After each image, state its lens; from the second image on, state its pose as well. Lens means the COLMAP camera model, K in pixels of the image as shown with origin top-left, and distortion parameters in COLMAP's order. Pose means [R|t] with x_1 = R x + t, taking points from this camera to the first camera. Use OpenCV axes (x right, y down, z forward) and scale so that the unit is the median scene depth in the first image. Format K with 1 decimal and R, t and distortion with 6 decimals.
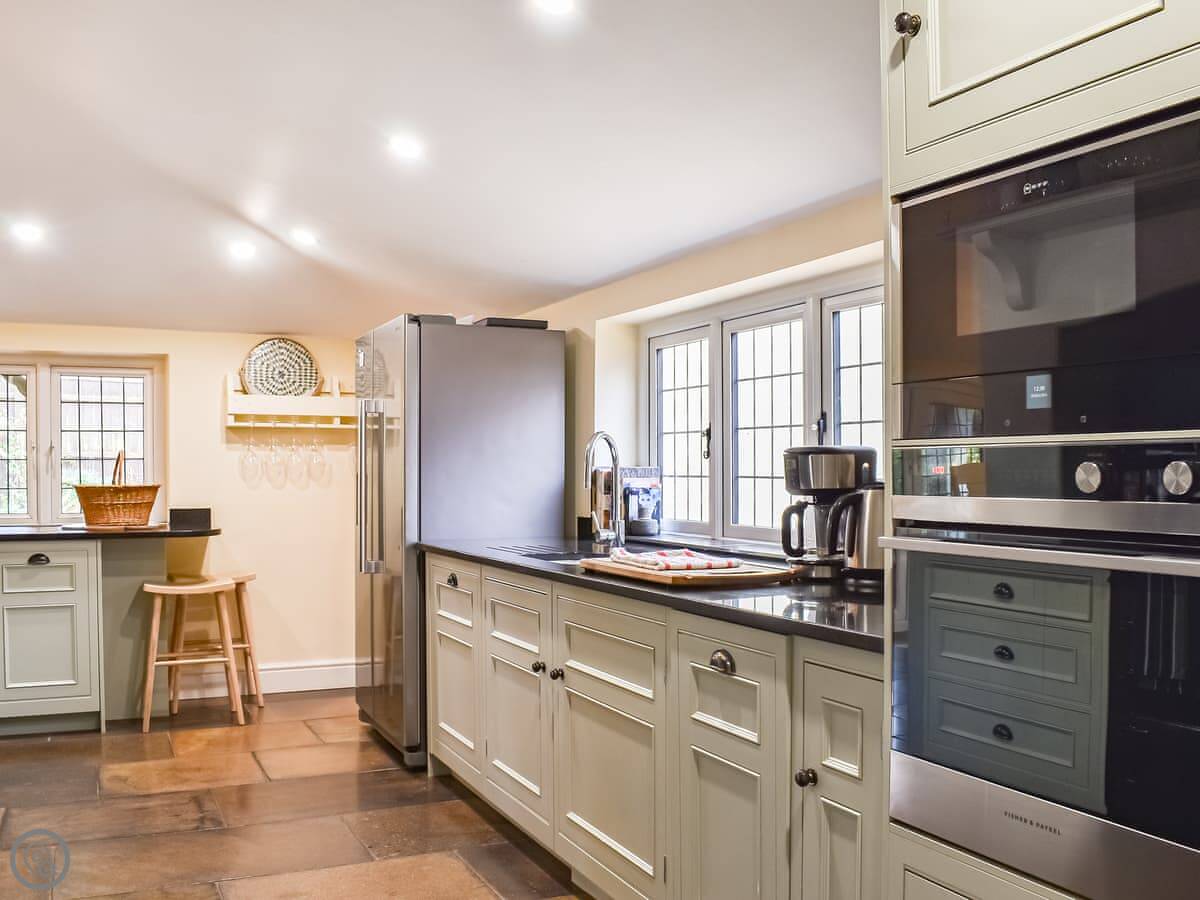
lens RADIAL K [[1173.8, 0, 599.7], [0, 1173.8, 488.3], [0, 0, 1]] dist [-0.087575, -0.003423]
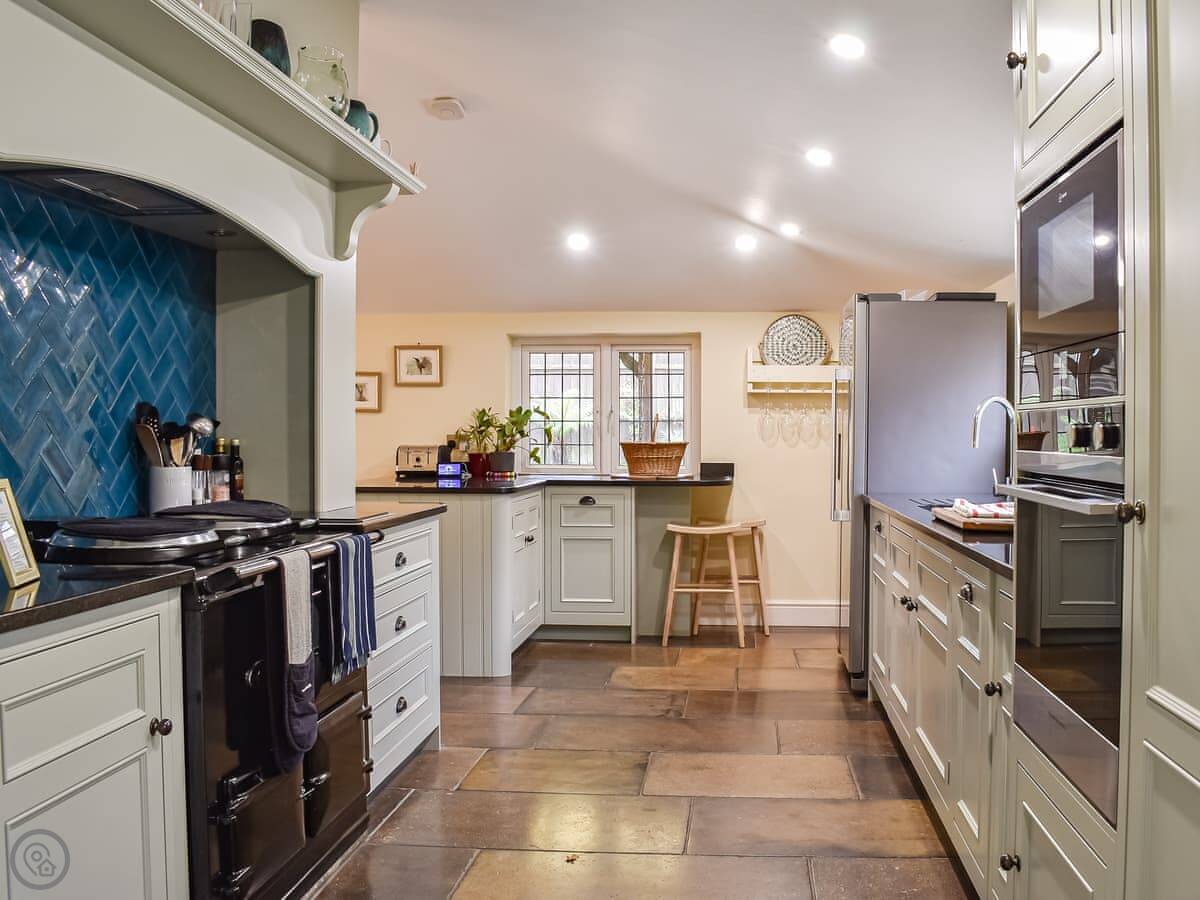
lens RADIAL K [[1164.4, 0, 600.0], [0, 1164.4, 450.0], [0, 0, 1]] dist [-0.091407, -0.005675]
pose [[0.859437, 0.012157, -0.511097, 0.162597], [-0.012475, 0.999918, 0.002805, 0.002601], [0.511089, 0.003965, 0.859519, -0.080910]]
